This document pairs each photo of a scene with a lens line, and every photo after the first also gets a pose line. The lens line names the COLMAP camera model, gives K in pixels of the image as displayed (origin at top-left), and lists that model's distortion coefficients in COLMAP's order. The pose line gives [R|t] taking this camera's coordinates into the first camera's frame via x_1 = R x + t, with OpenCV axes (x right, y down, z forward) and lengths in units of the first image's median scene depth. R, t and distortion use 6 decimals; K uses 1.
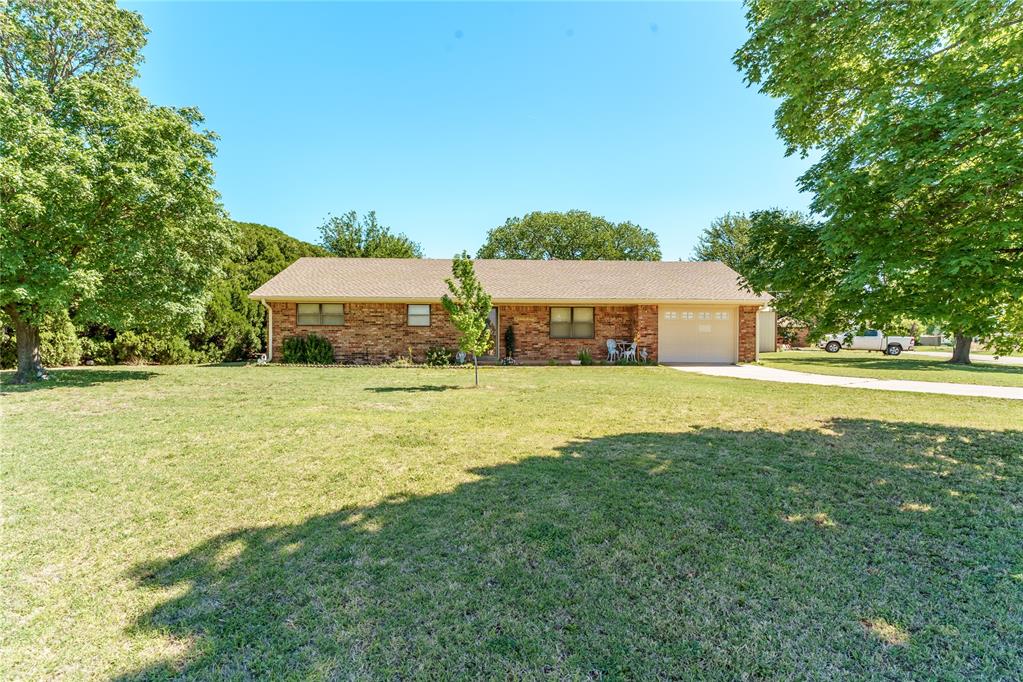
lens RADIAL K [[537.9, 0, 506.8], [0, 537.9, 339.7], [0, 0, 1]] dist [-0.000647, -0.000480]
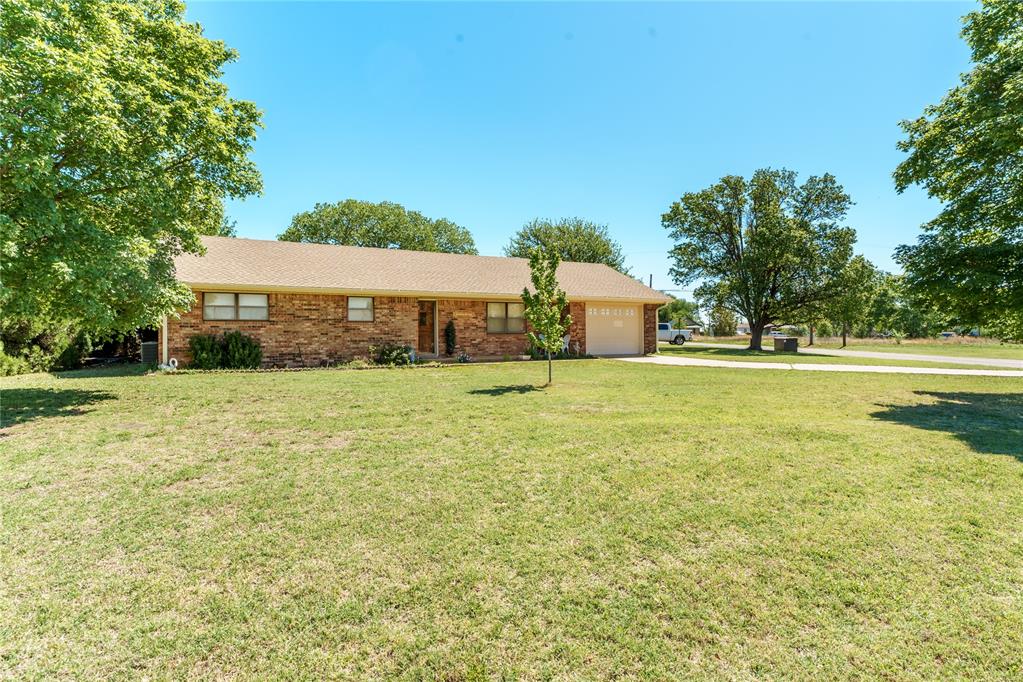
lens RADIAL K [[536.7, 0, 511.5], [0, 536.7, 326.6], [0, 0, 1]] dist [0.001400, 0.000241]
pose [[0.901472, -0.003384, 0.432823, -0.314677], [0.009371, 0.999888, -0.011700, -0.004218], [-0.432735, 0.014603, 0.901403, 0.099174]]
